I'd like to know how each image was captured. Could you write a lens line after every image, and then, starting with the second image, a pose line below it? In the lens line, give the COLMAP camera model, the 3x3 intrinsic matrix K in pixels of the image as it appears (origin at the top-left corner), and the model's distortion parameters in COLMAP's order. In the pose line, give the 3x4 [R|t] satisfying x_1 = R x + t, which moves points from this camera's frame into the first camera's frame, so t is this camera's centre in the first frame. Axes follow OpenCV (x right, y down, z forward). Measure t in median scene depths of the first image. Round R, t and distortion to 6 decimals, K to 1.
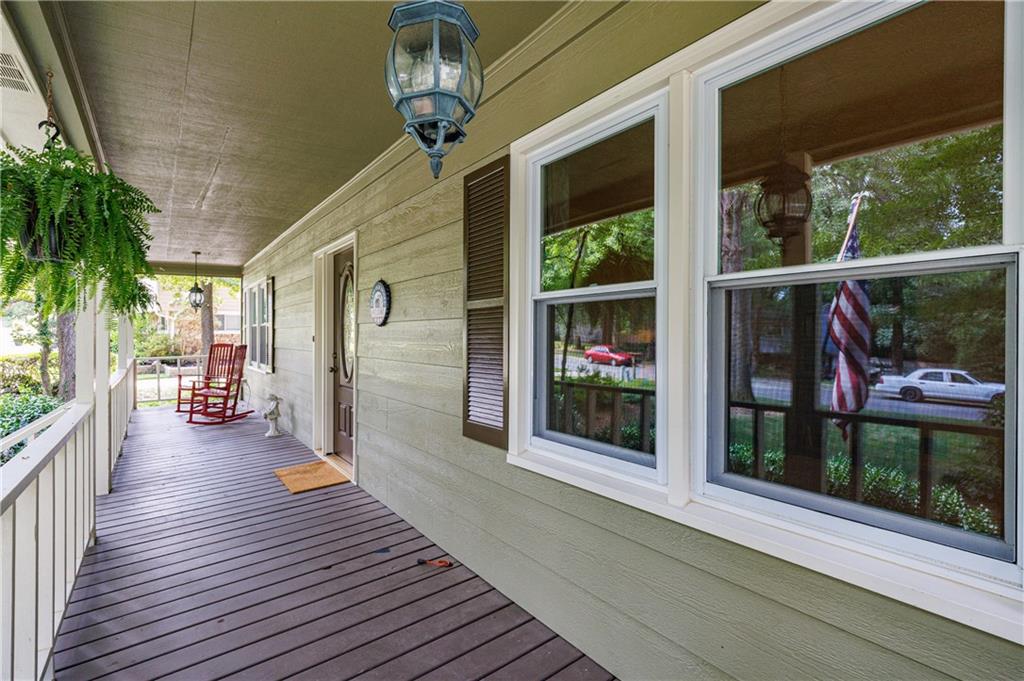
lens RADIAL K [[502.2, 0, 512.0], [0, 502.2, 340.5], [0, 0, 1]] dist [-0.000069, -0.000005]
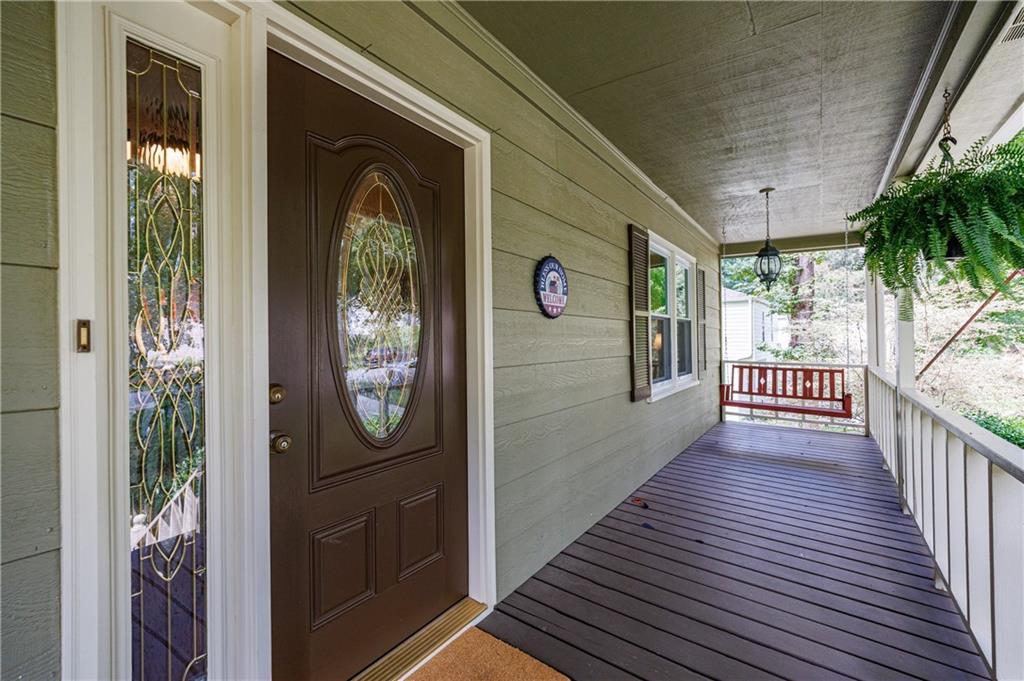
lens RADIAL K [[430.3, 0, 512.0], [0, 430.3, 340.5], [0, 0, 1]] dist [0.000165, -0.000001]
pose [[-0.321821, 0.006703, 0.946777, -1.047111], [0.013568, 0.999905, -0.002467, 0.006905], [-0.946703, 0.012052, -0.321882, 1.562276]]
